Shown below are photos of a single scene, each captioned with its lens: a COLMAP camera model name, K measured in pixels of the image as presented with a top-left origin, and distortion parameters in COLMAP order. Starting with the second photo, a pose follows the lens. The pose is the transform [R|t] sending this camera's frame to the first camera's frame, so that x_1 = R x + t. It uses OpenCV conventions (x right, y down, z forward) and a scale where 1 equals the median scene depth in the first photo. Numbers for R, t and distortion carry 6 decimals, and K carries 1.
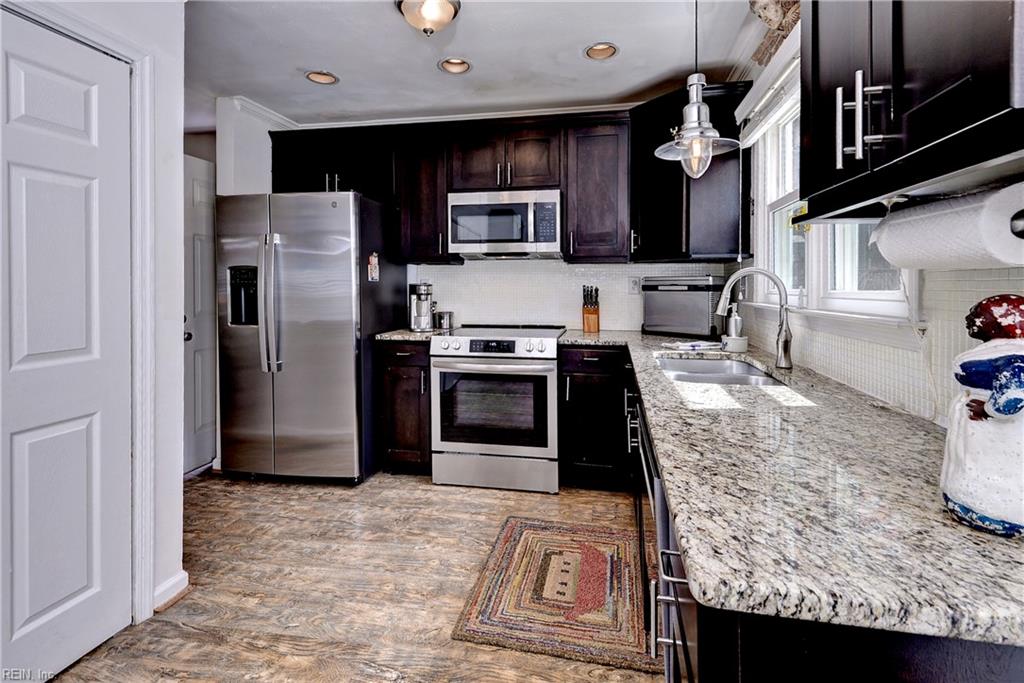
lens RADIAL K [[484.6, 0, 515.4], [0, 484.6, 281.8], [0, 0, 1]] dist [0.022211, -0.000849]
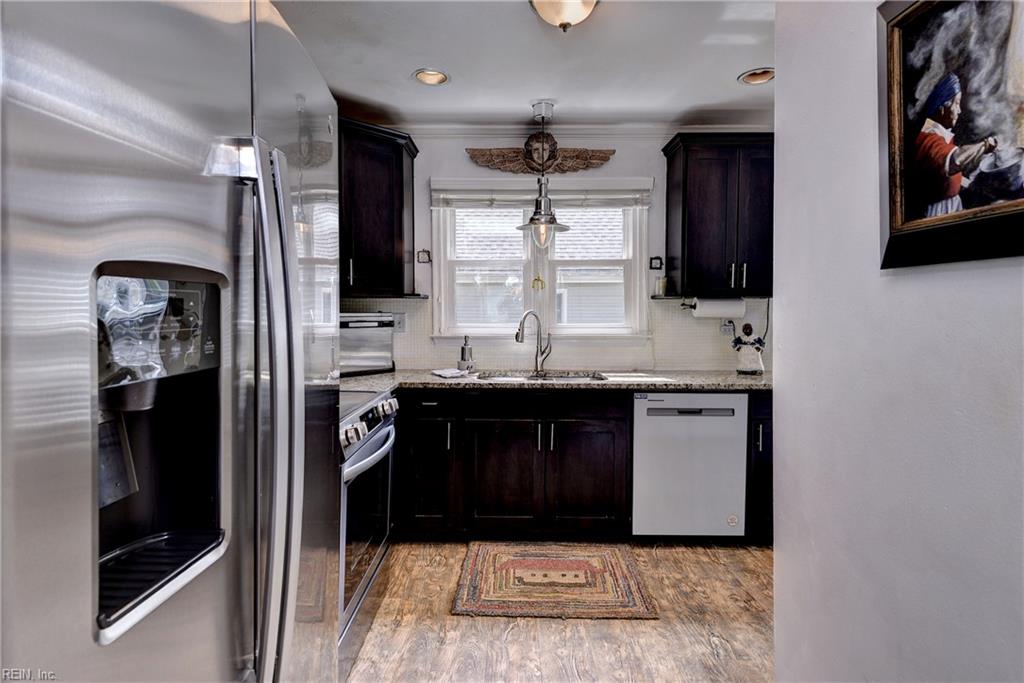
lens RADIAL K [[568.4, 0, 491.6], [0, 568.4, 314.4], [0, 0, 1]] dist [0.018535, -0.001452]
pose [[-0.182139, -0.009076, 0.983231, -0.875529], [-0.001975, 0.999959, 0.008865, -0.018828], [-0.983271, -0.000328, -0.182150, 1.018182]]
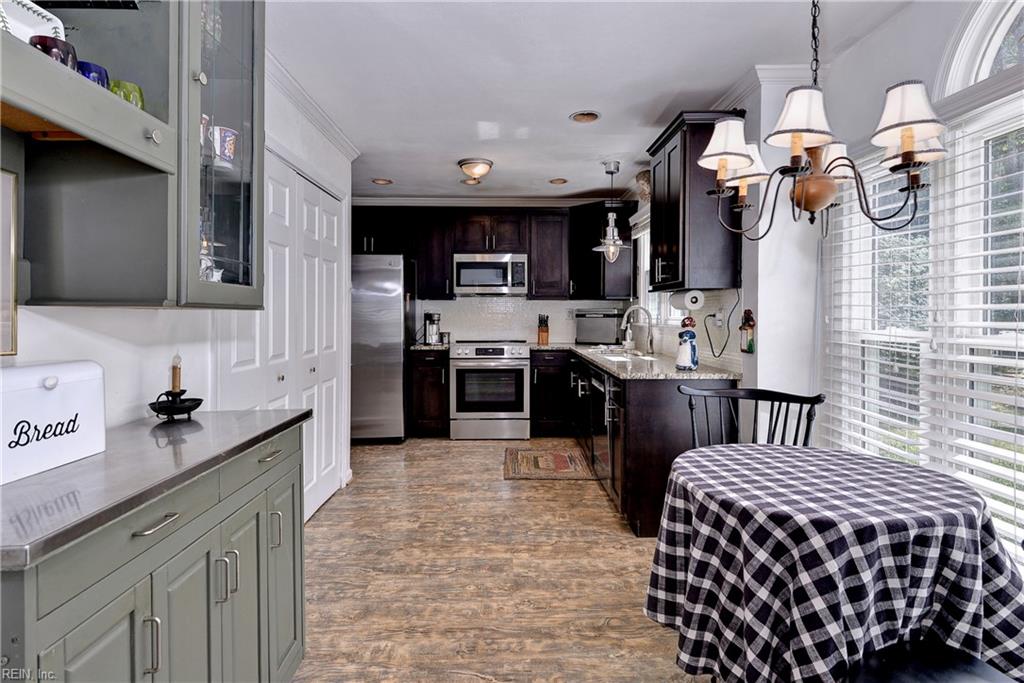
lens RADIAL K [[568.4, 0, 503.5], [0, 568.4, 315.2], [0, 0, 1]] dist [0.018535, -0.001452]
pose [[0.978551, -0.002293, 0.205994, -0.400131], [-0.000145, 0.999930, 0.011817, -0.012339], [-0.206007, -0.011593, 0.978482, -0.881845]]
